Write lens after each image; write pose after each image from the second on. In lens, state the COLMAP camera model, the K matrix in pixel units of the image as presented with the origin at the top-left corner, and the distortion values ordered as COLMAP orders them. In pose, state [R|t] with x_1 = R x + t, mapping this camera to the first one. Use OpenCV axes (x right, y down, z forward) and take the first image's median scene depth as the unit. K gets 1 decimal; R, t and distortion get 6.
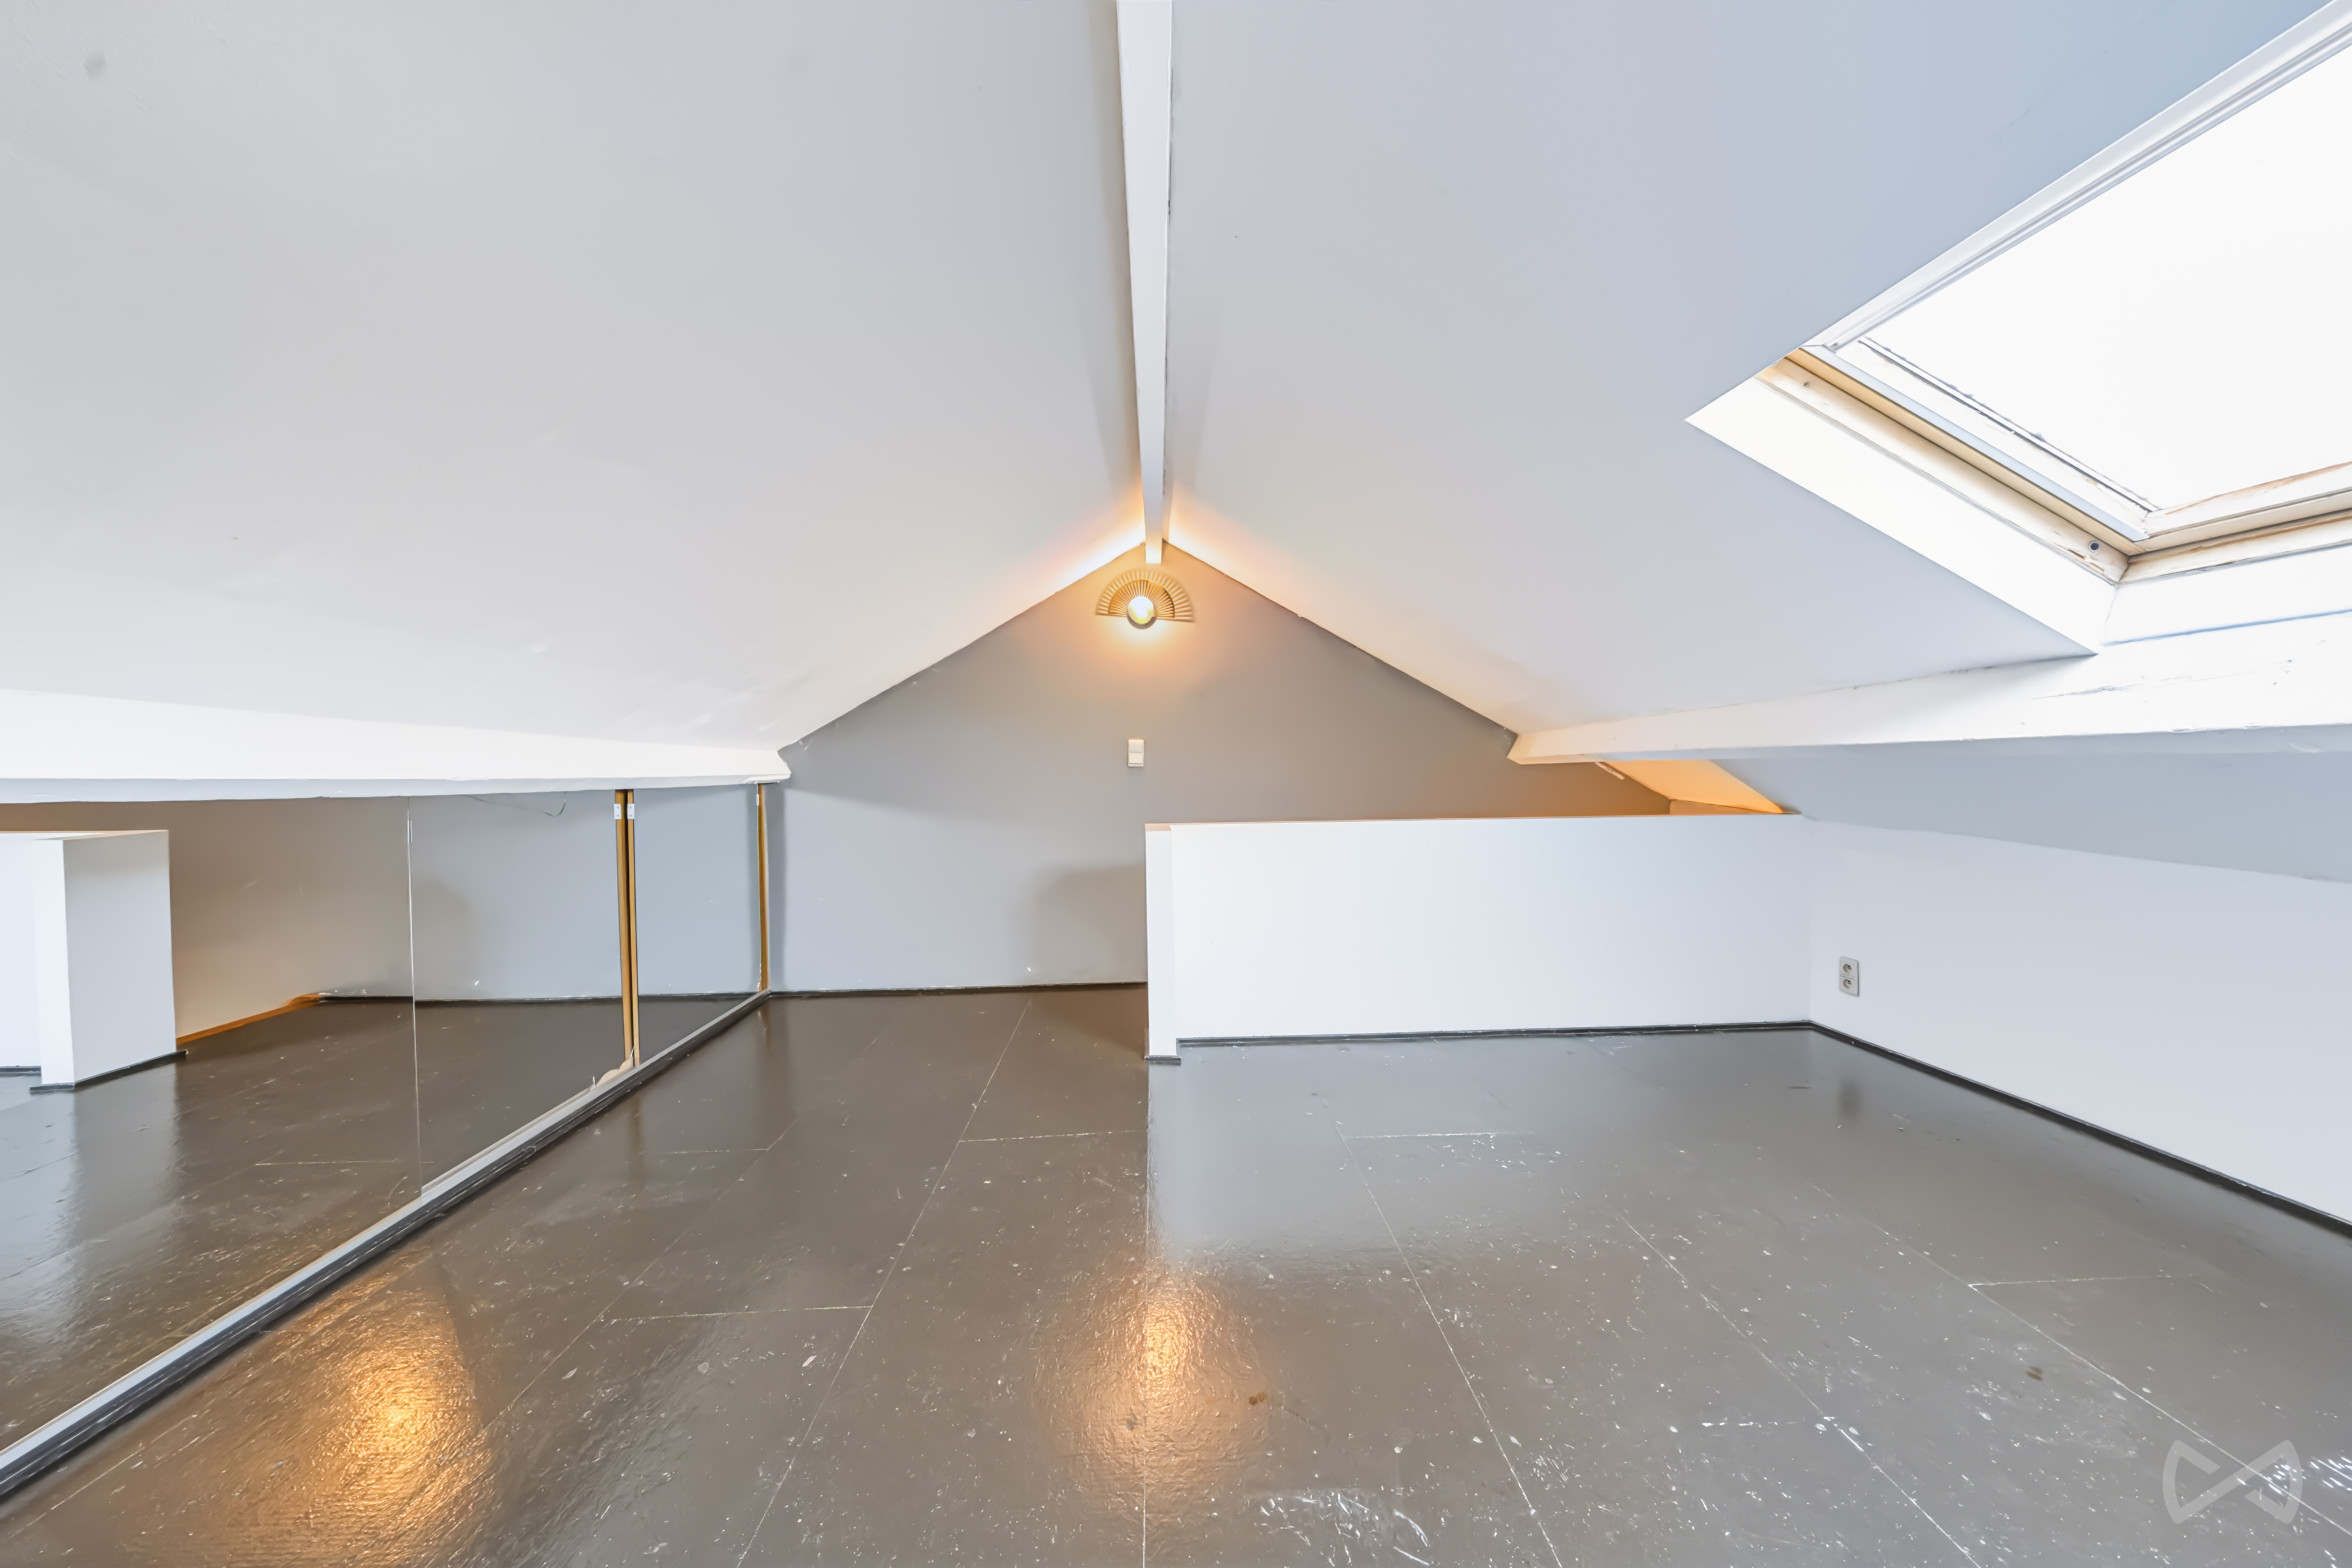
lens RADIAL K [[802.3, 0, 1172.0], [0, 802.3, 781.8], [0, 0, 1]] dist [-0.003510, -0.000264]
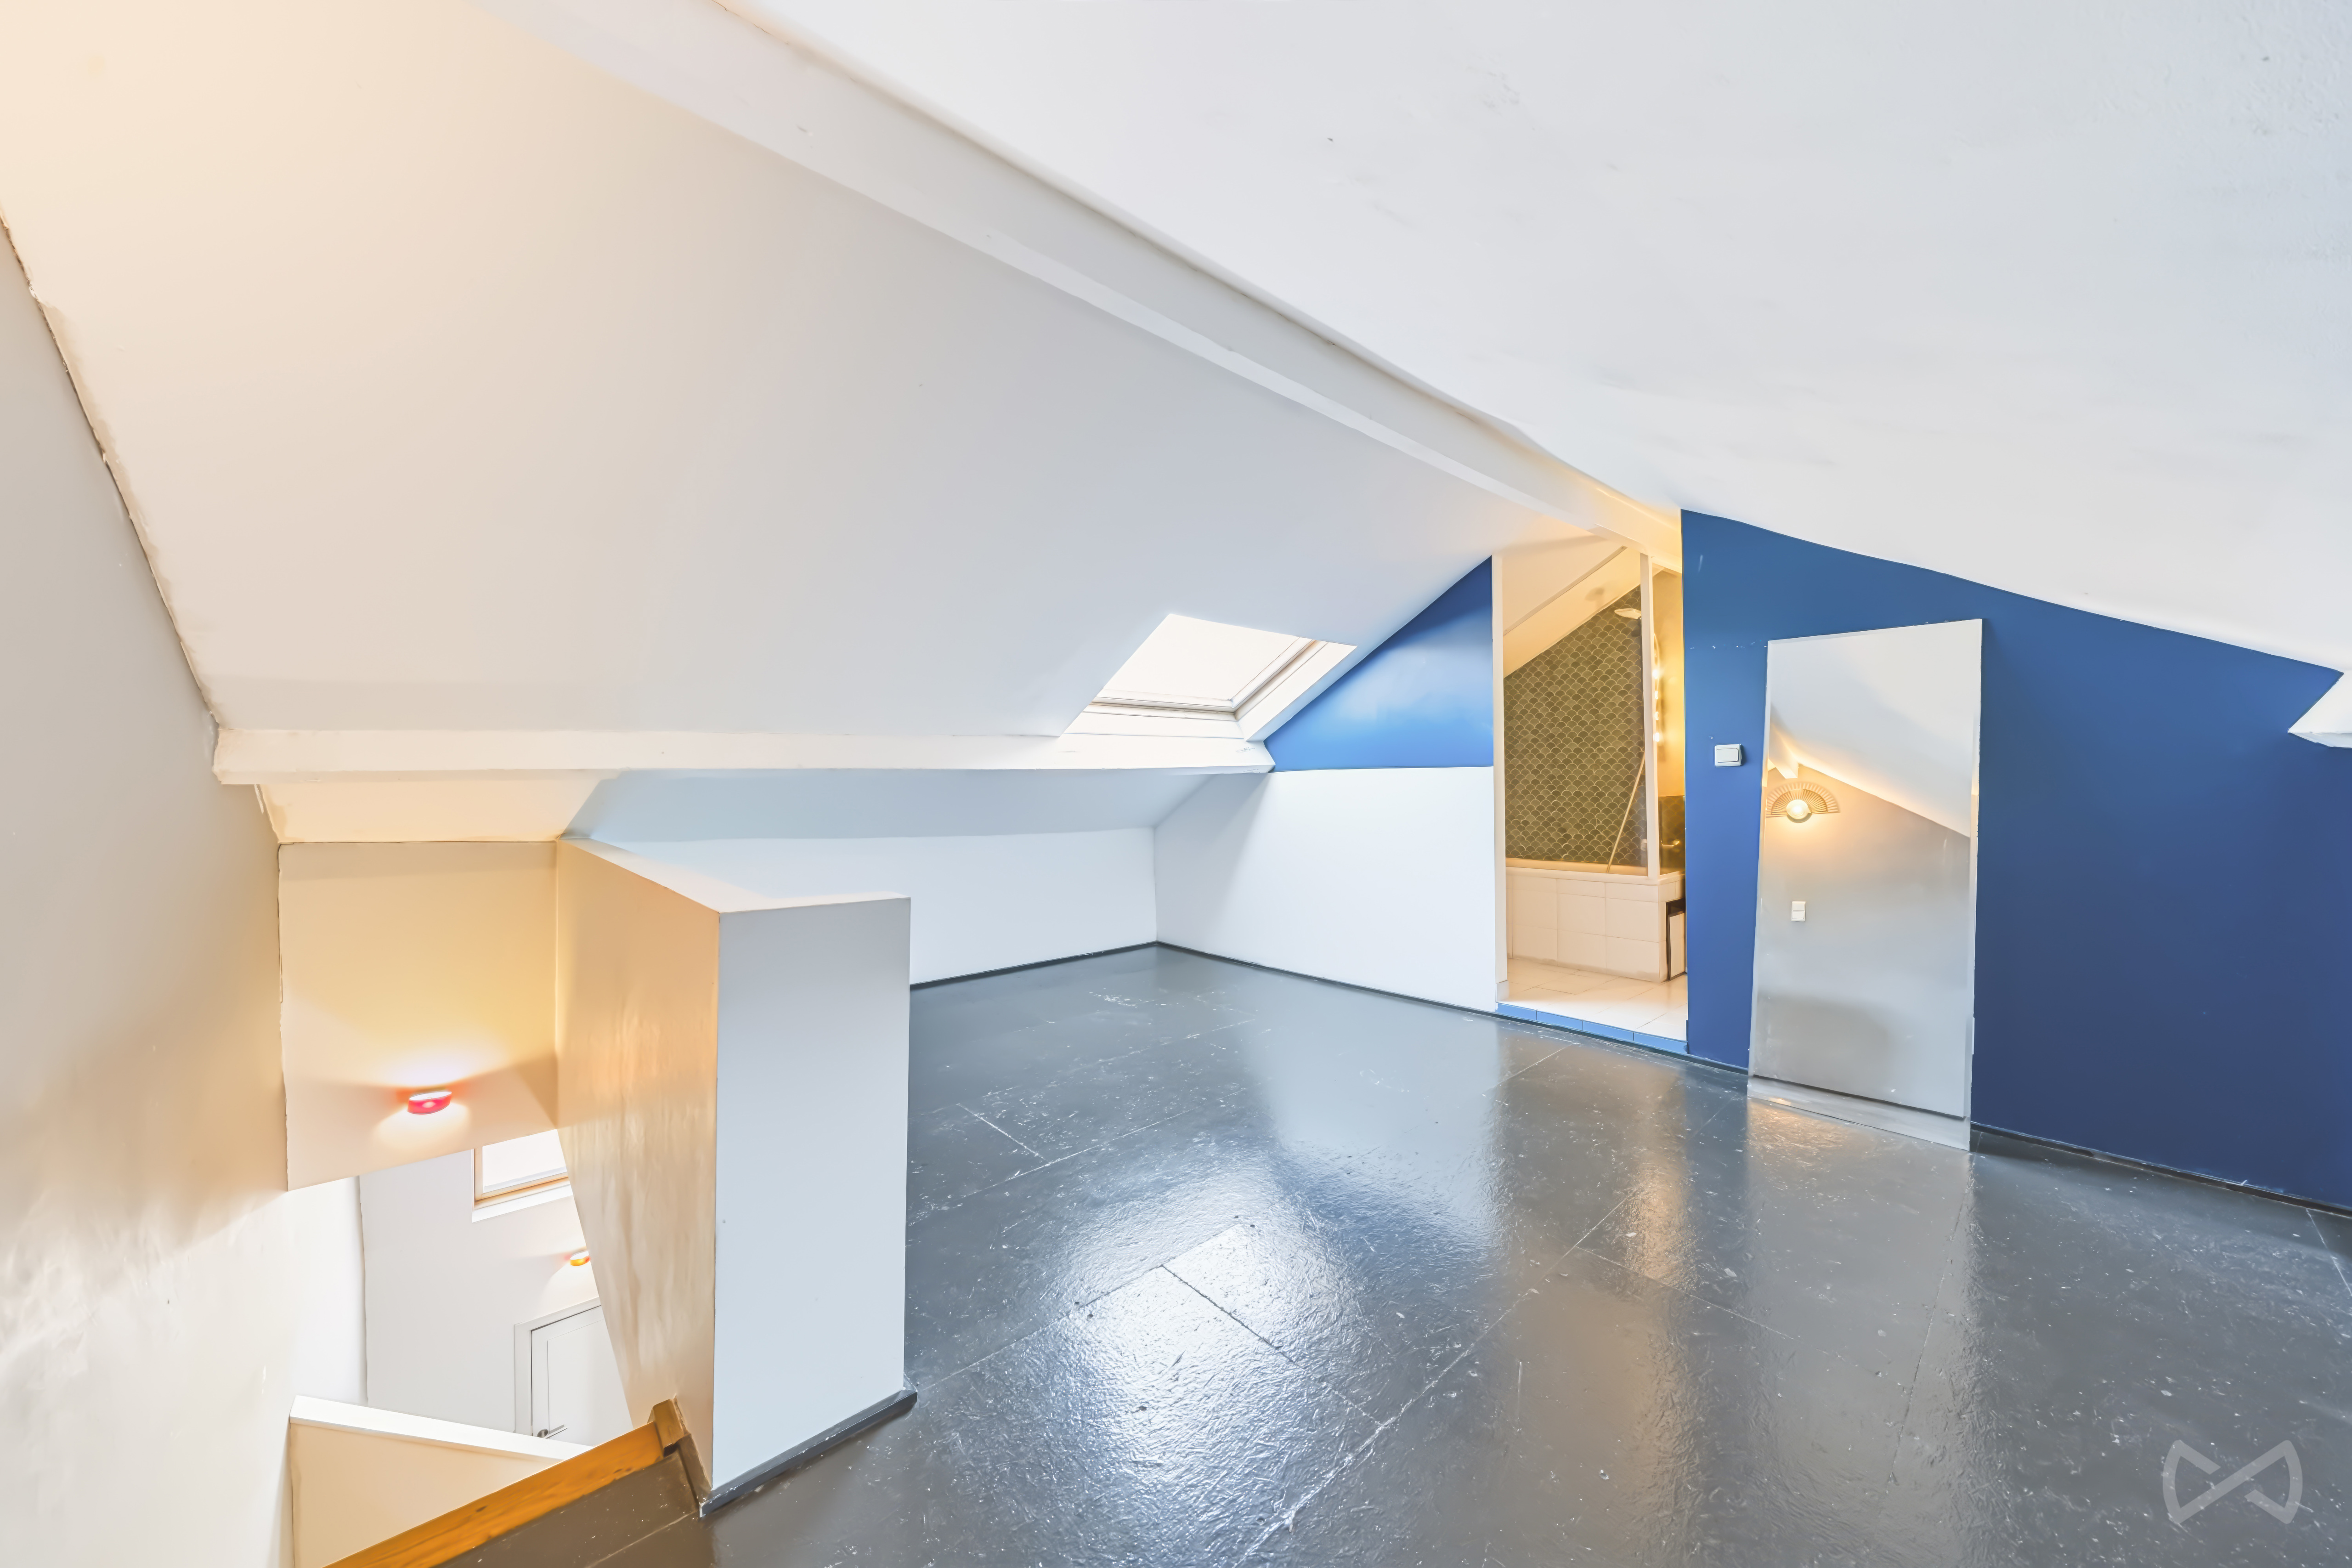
lens RADIAL K [[802.3, 0, 1172.0], [0, 802.3, 781.8], [0, 0, 1]] dist [-0.003510, -0.000264]
pose [[-0.649431, 0.029105, 0.759864, -0.452017], [0.037496, 0.999277, -0.006228, 0.003929], [-0.759496, 0.024447, -0.650053, 1.105318]]
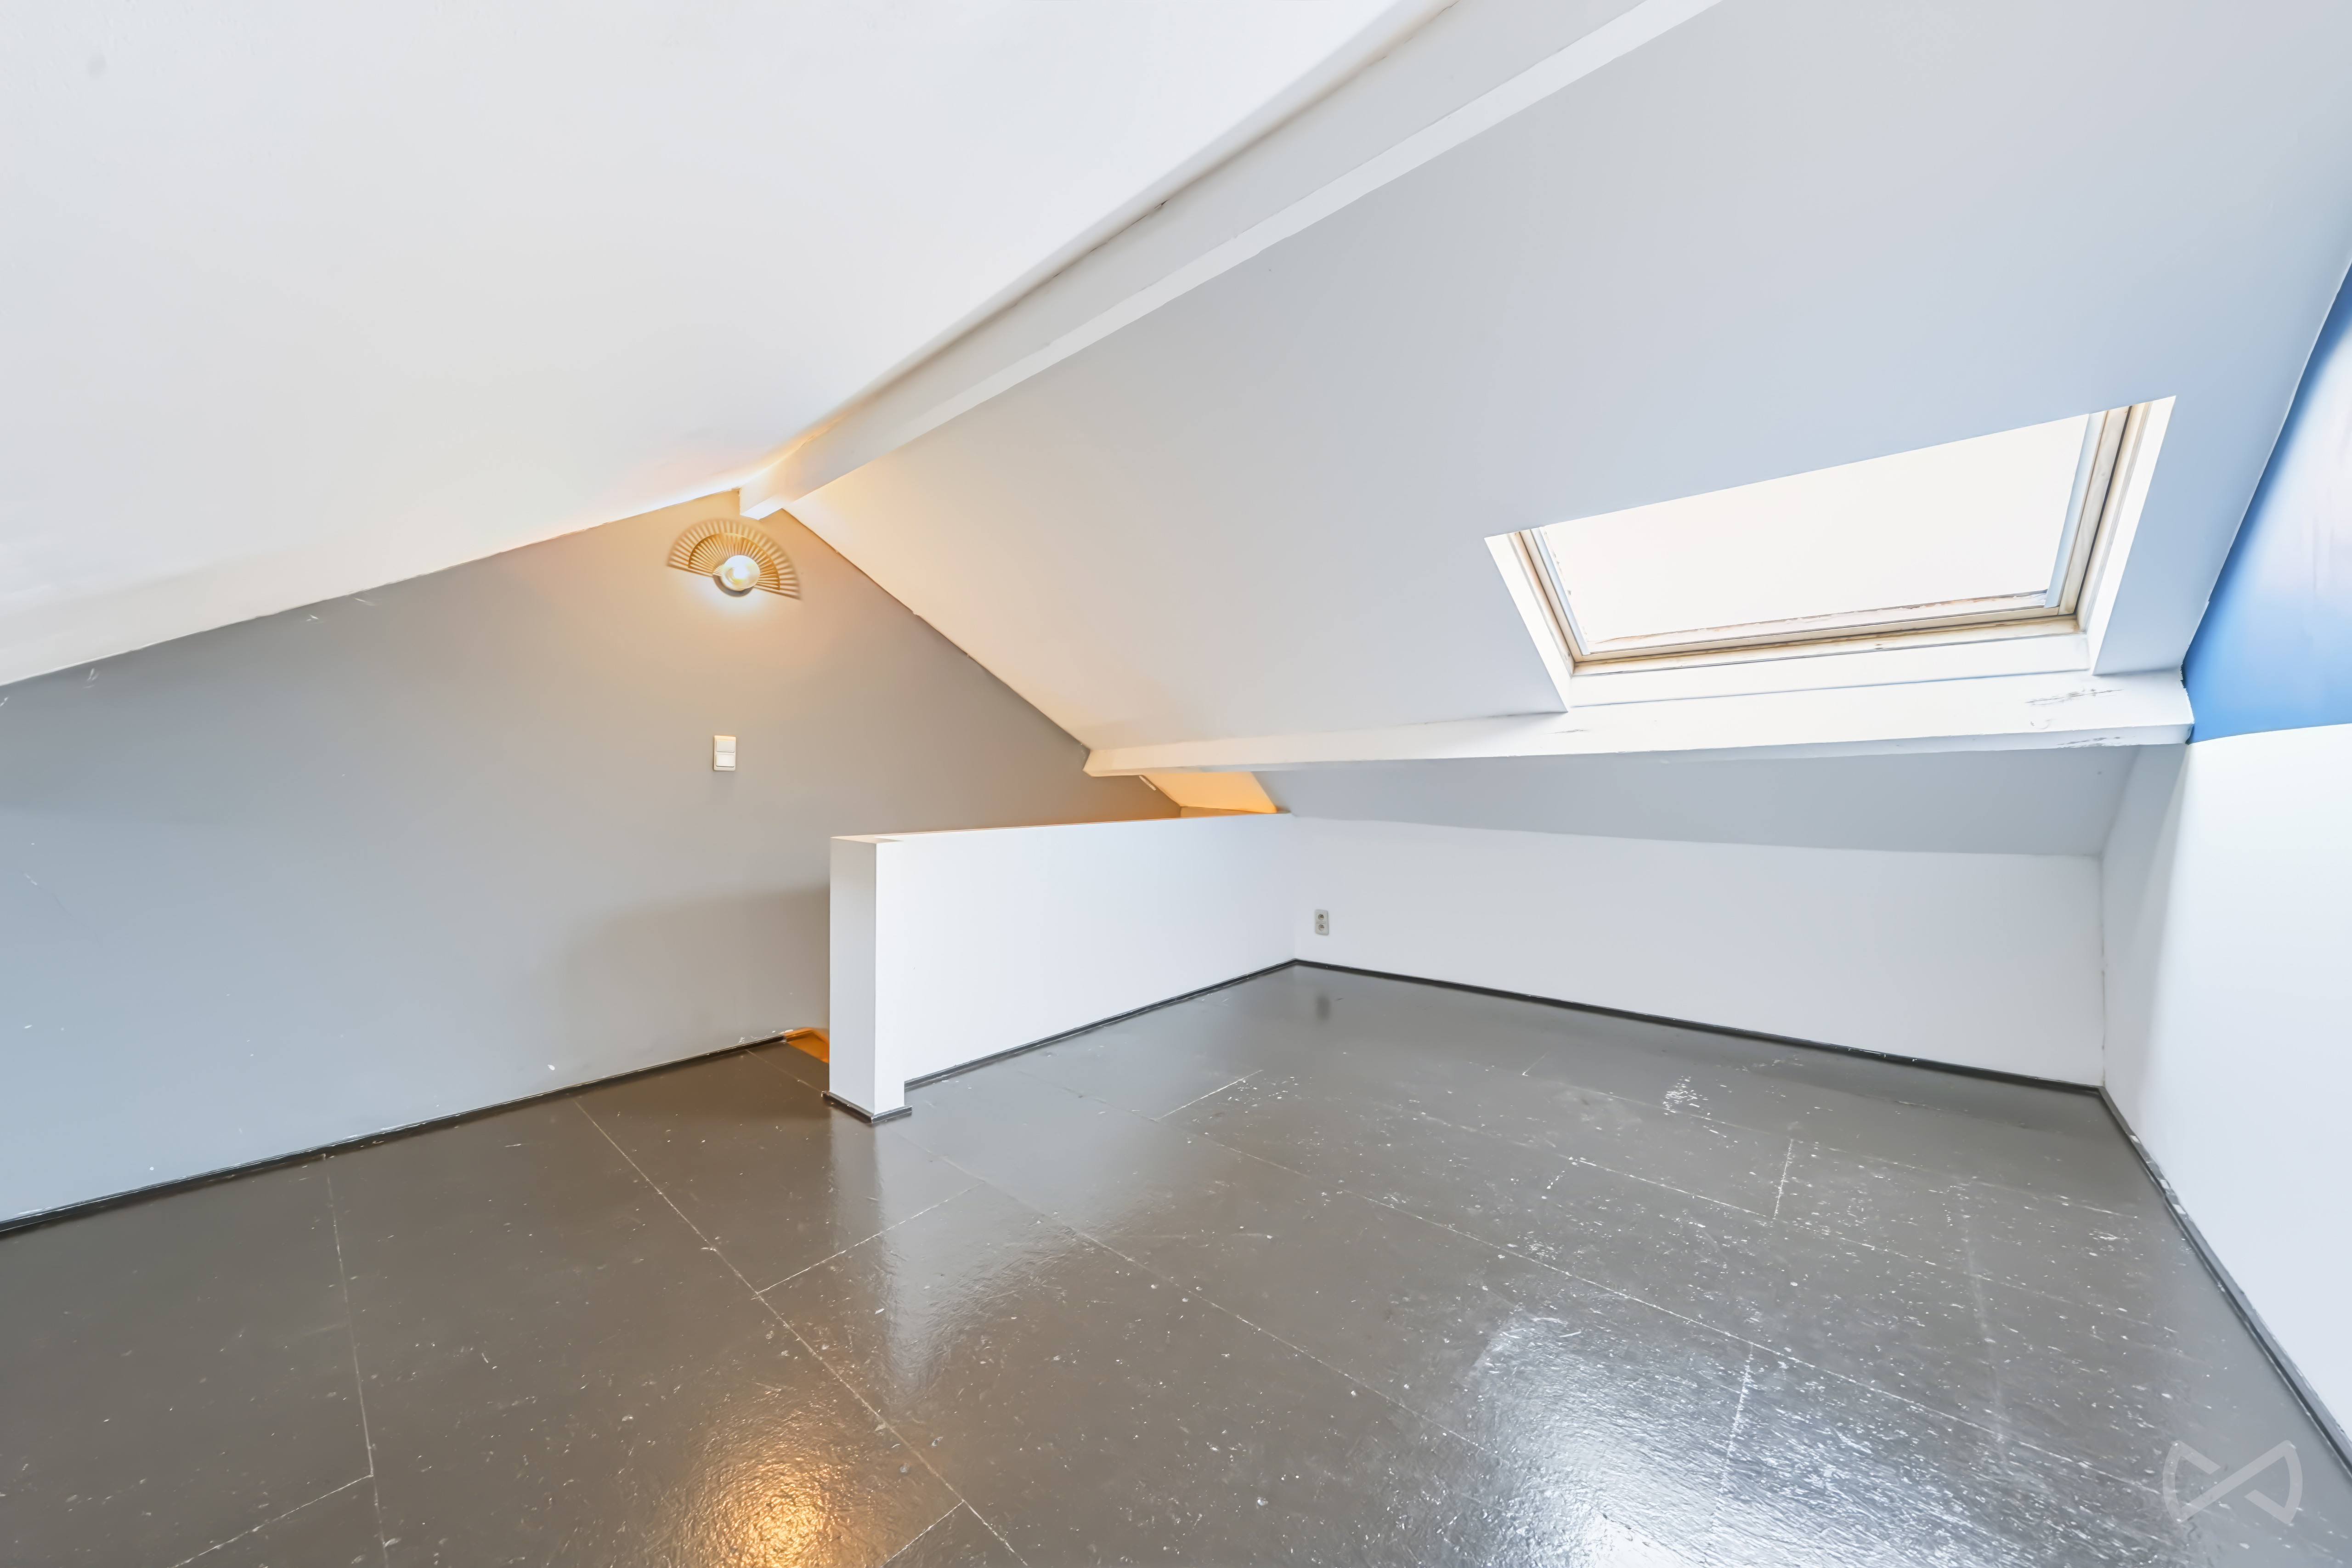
lens RADIAL K [[802.3, 0, 1172.0], [0, 802.3, 781.8], [0, 0, 1]] dist [-0.003510, -0.000264]
pose [[0.677591, 0.011749, 0.735345, -0.404865], [0.010471, 0.999617, -0.025620, 0.020555], [-0.735364, 0.025059, 0.677208, 0.192520]]
